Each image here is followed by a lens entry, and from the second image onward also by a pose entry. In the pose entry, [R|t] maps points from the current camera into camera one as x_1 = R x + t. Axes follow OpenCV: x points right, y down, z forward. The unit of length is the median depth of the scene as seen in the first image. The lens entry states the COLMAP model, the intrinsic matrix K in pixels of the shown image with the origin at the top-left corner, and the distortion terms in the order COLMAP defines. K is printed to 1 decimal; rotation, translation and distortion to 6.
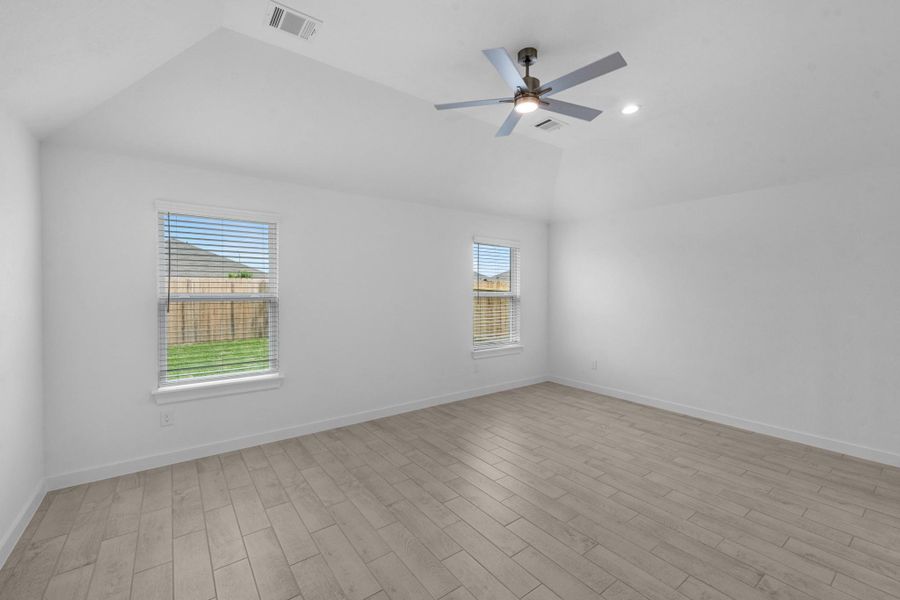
lens RADIAL K [[370.5, 0, 448.2], [0, 370.5, 292.2], [0, 0, 1]] dist [0.000007, -0.000273]
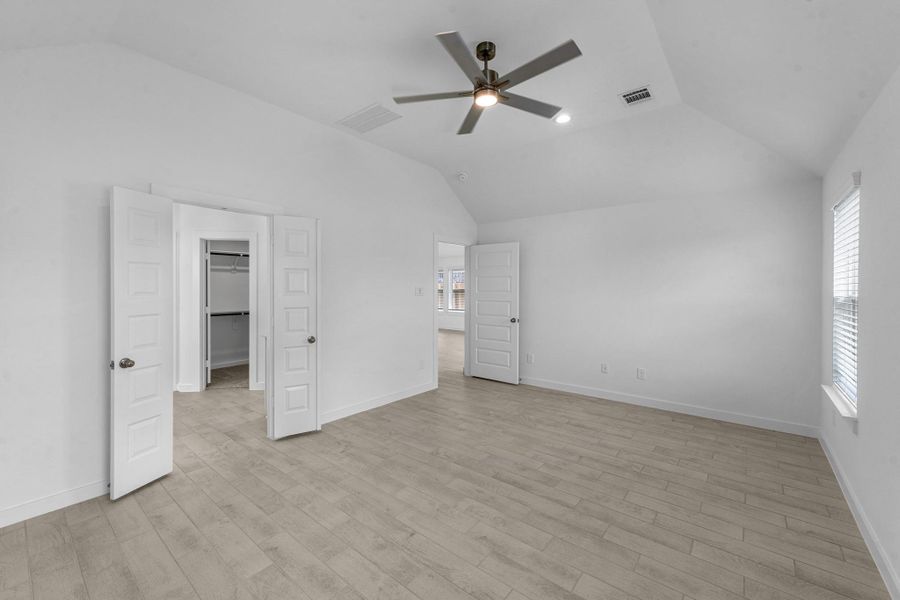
lens RADIAL K [[370.5, 0, 448.2], [0, 370.5, 292.2], [0, 0, 1]] dist [0.000007, -0.000273]
pose [[-0.968958, 0.000476, -0.247226, 0.551755], [-0.002674, 0.999919, 0.012406, -0.007356], [0.247212, 0.012682, -0.968878, 1.945551]]
